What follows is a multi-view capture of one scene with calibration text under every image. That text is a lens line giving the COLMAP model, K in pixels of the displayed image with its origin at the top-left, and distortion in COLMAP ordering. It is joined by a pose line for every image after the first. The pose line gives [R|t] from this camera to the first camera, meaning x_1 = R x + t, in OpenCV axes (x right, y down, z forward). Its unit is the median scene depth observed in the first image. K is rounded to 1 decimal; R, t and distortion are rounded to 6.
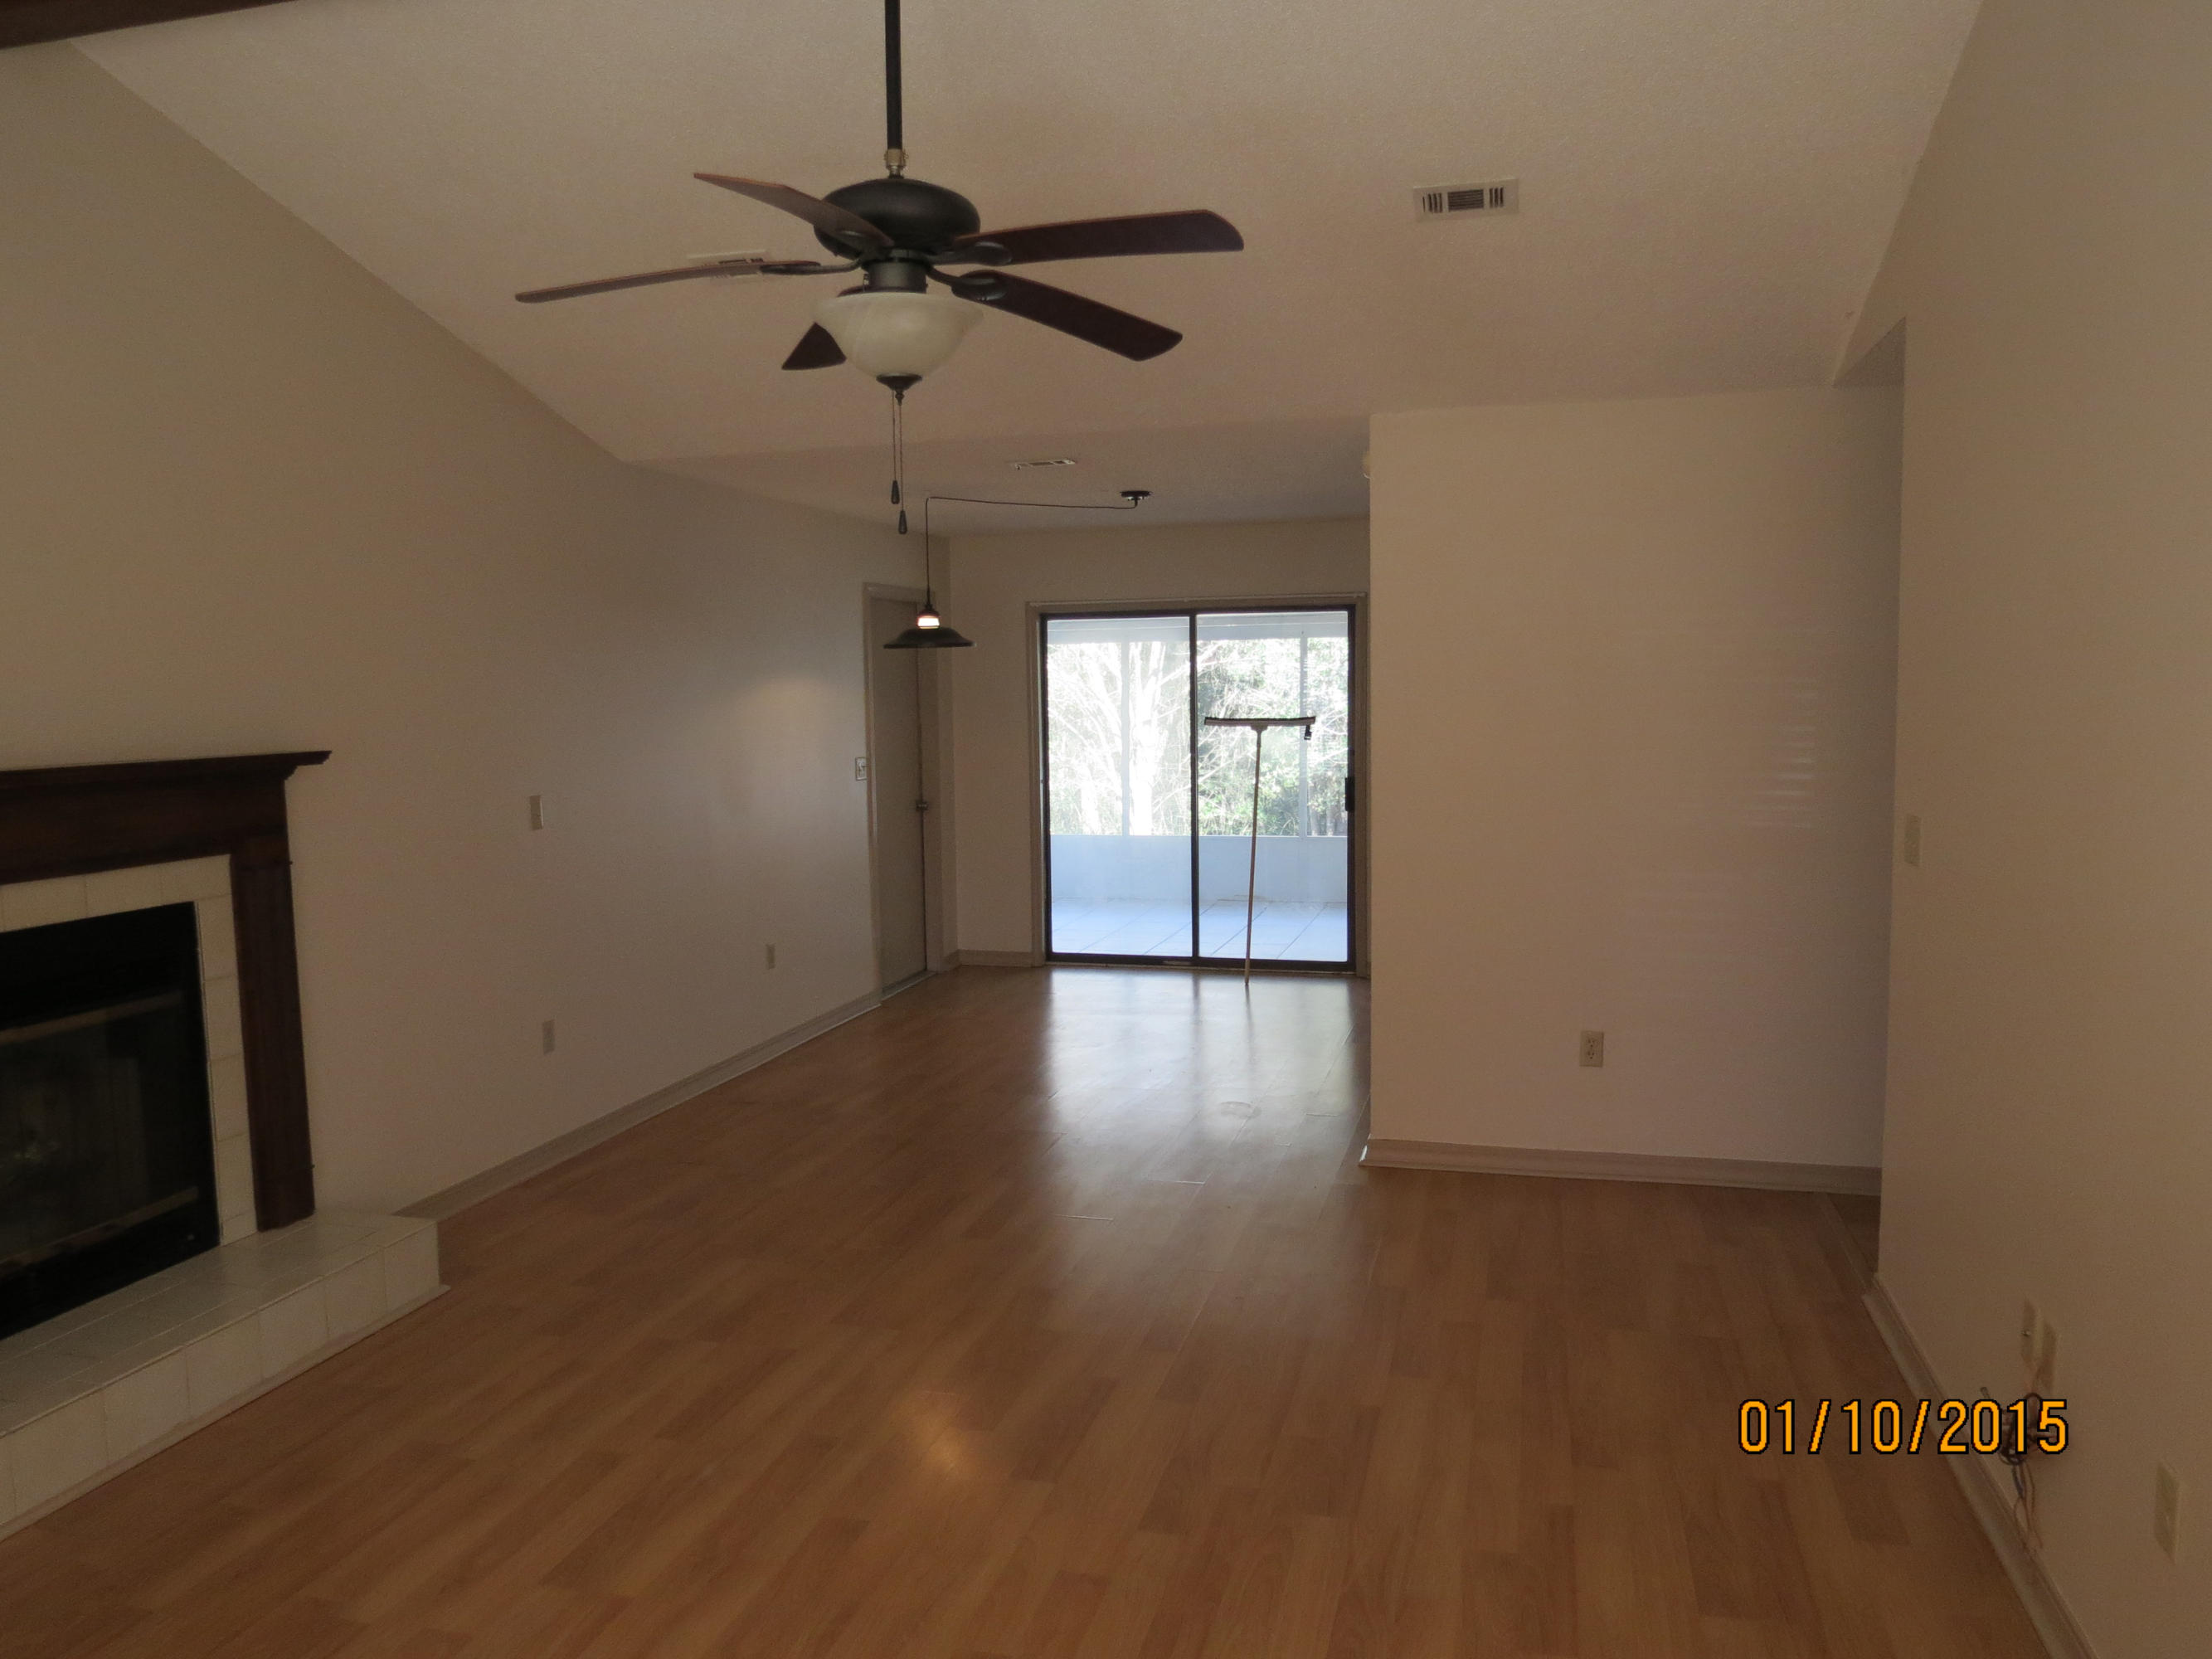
lens RADIAL K [[1562.7, 0, 1101.4], [0, 1562.7, 815.1], [0, 0, 1]] dist [-0.034815, 0.013085]
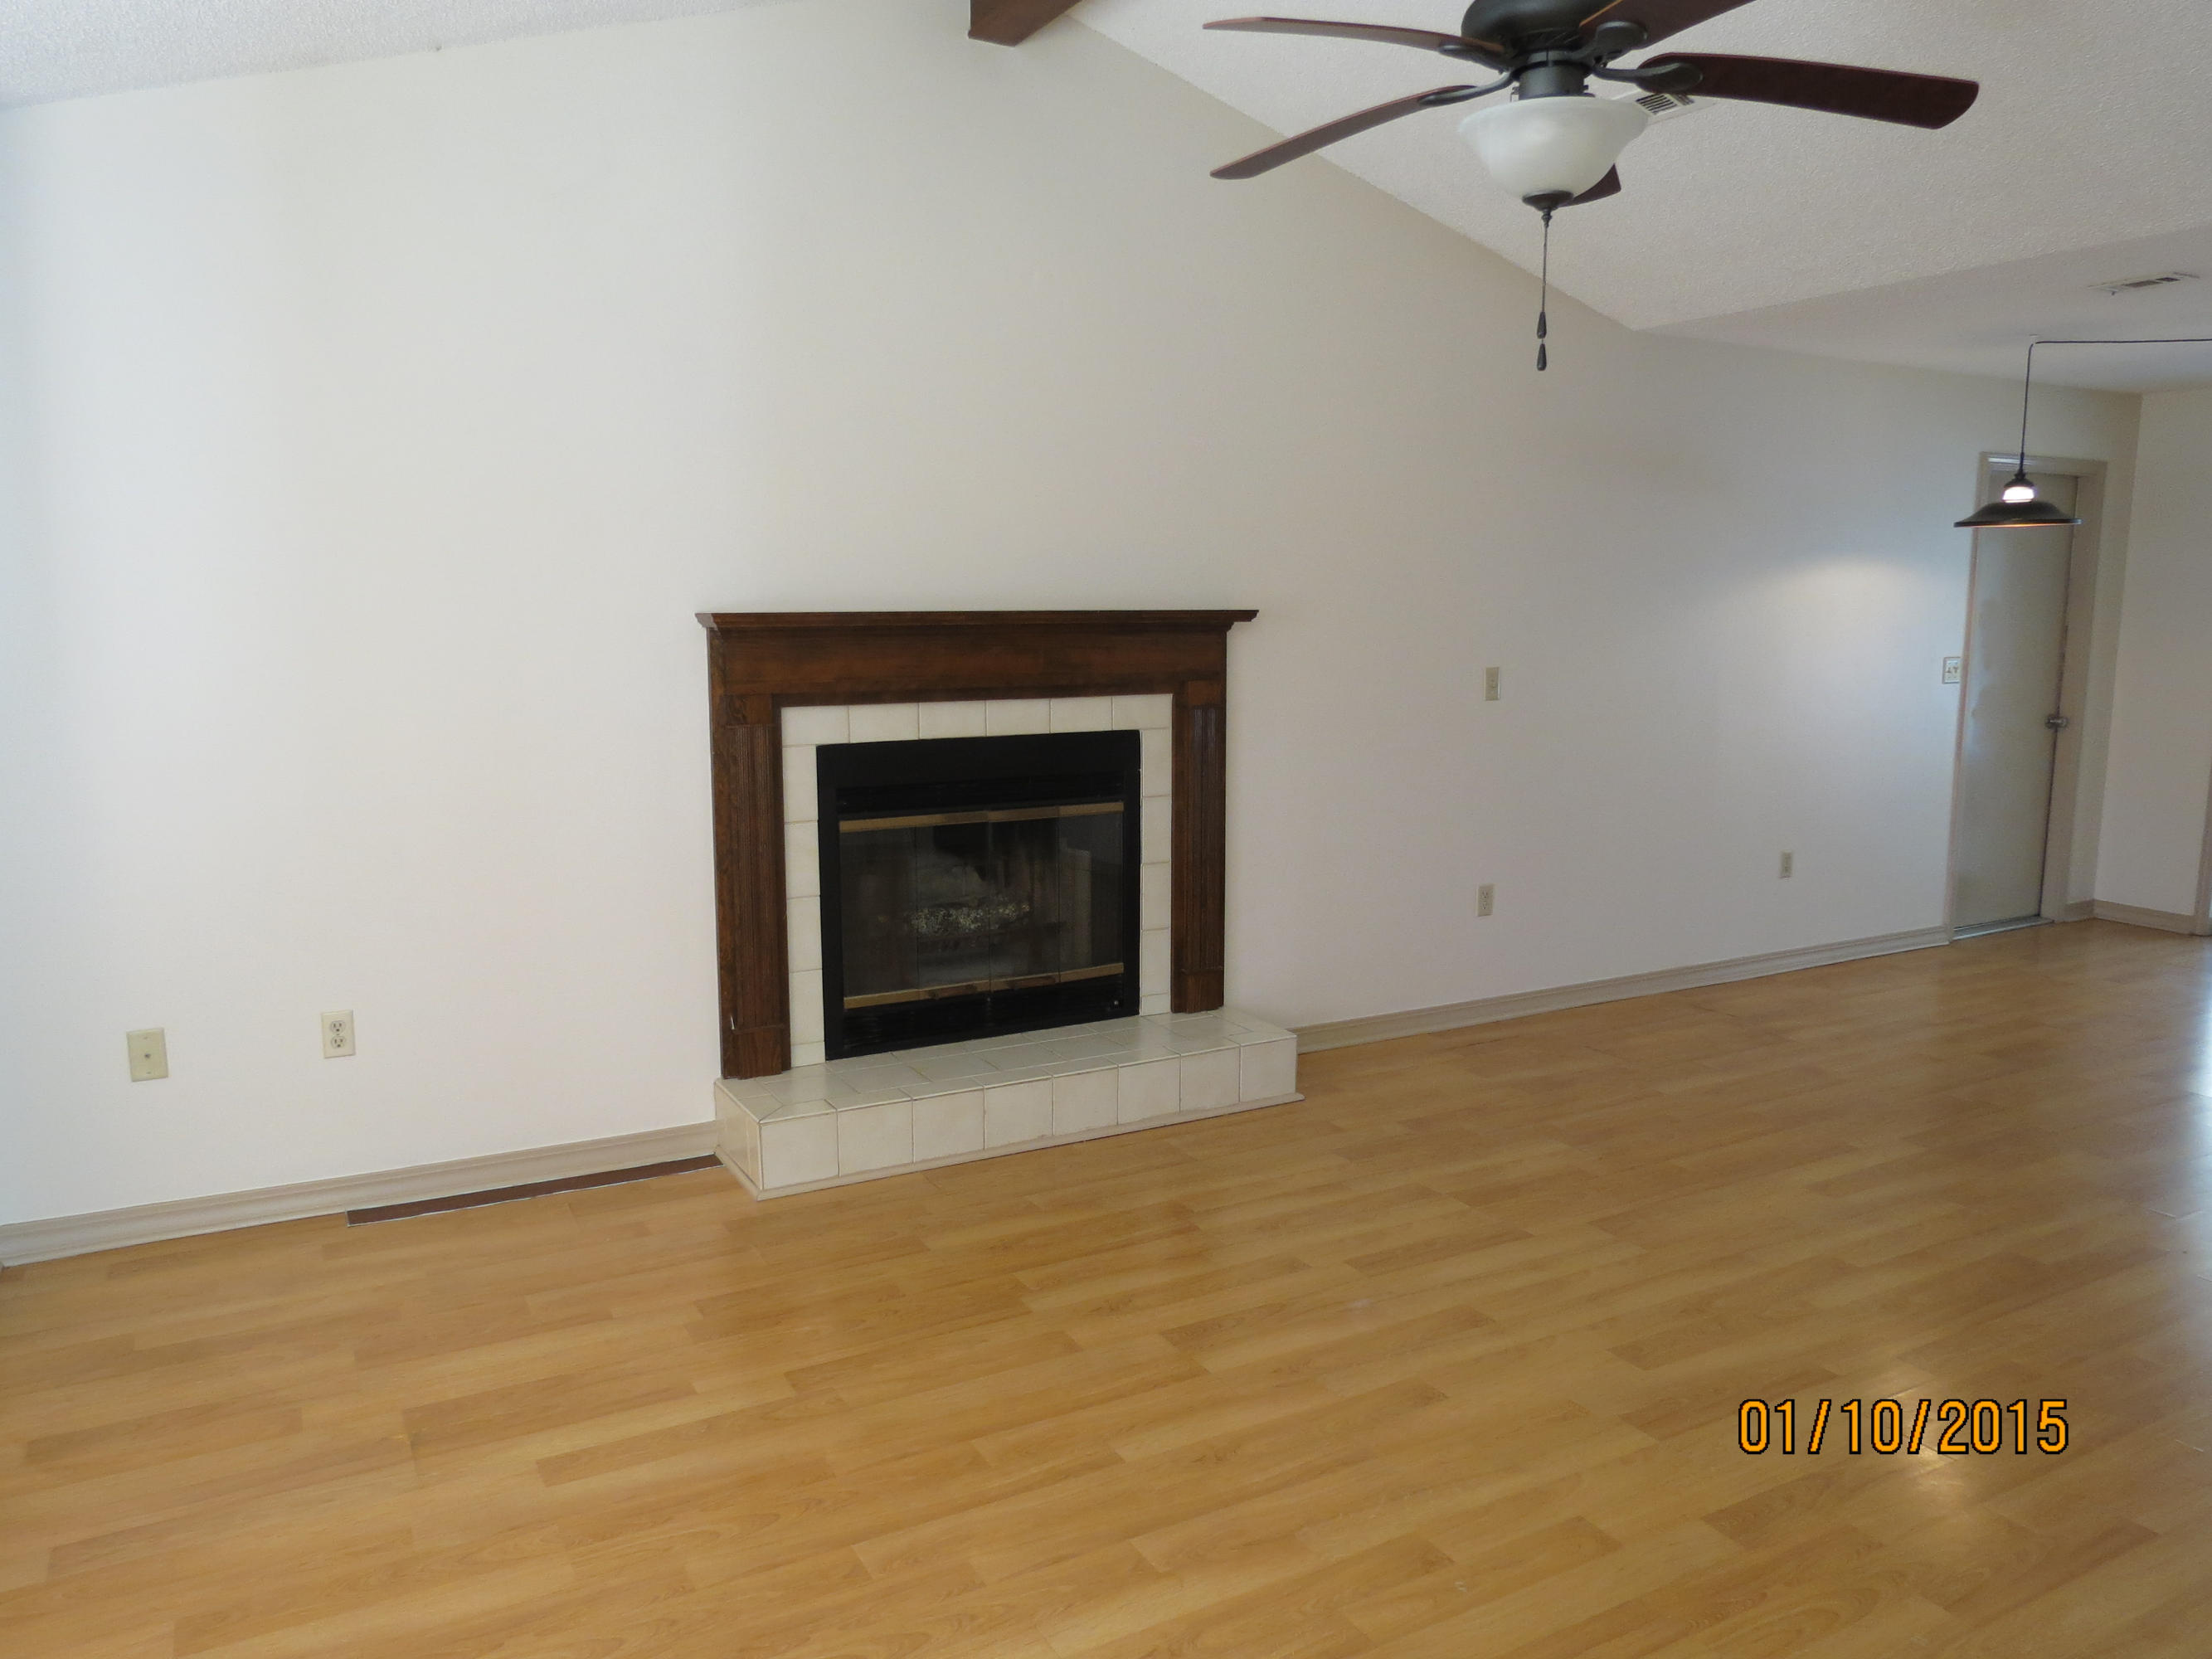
lens RADIAL K [[1562.7, 0, 1108.9], [0, 1562.7, 821.9], [0, 0, 1]] dist [-0.034815, 0.013085]
pose [[0.701261, 0.121849, -0.702414, 0.247334], [-0.074220, 0.992409, 0.098058, 0.008598], [0.709030, -0.016631, 0.704982, 0.112987]]
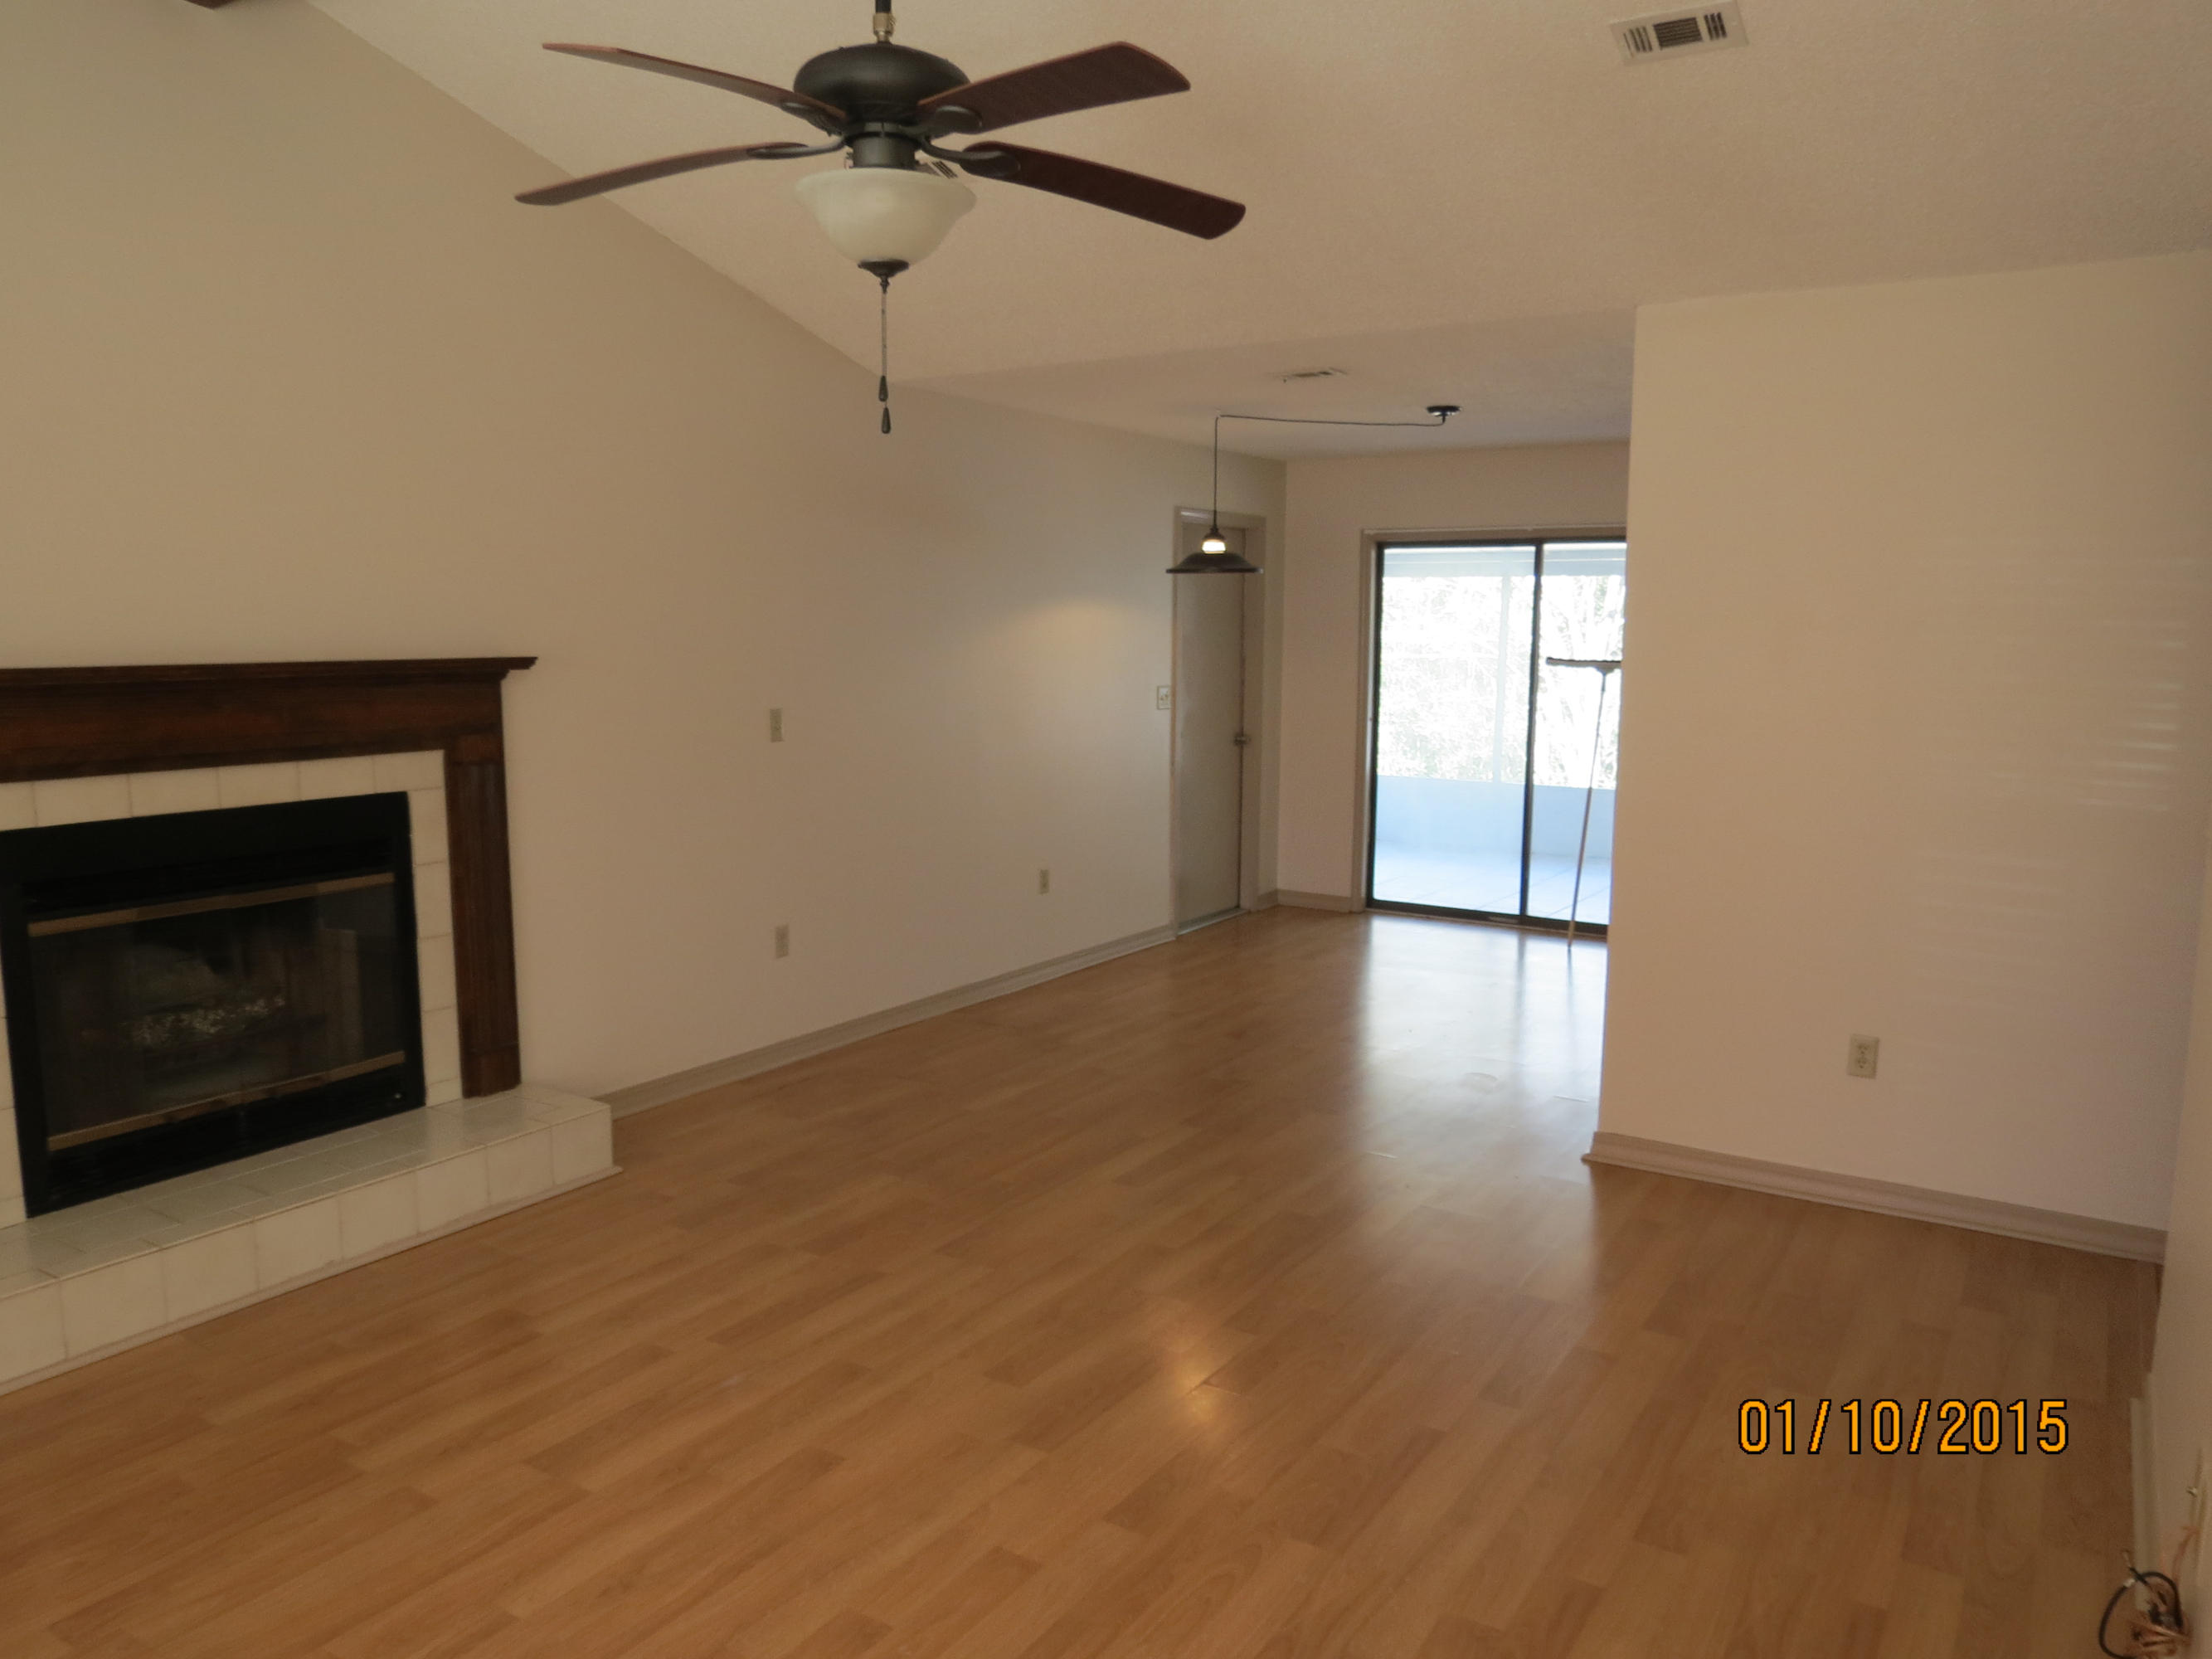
lens RADIAL K [[1562.7, 0, 1106.5], [0, 1562.7, 823.8], [0, 0, 1]] dist [-0.034815, 0.013085]
pose [[0.955145, 0.060040, -0.289989, 0.189659], [-0.046605, 0.997505, 0.053022, -0.001985], [0.292449, -0.037129, 0.955560, 0.092335]]
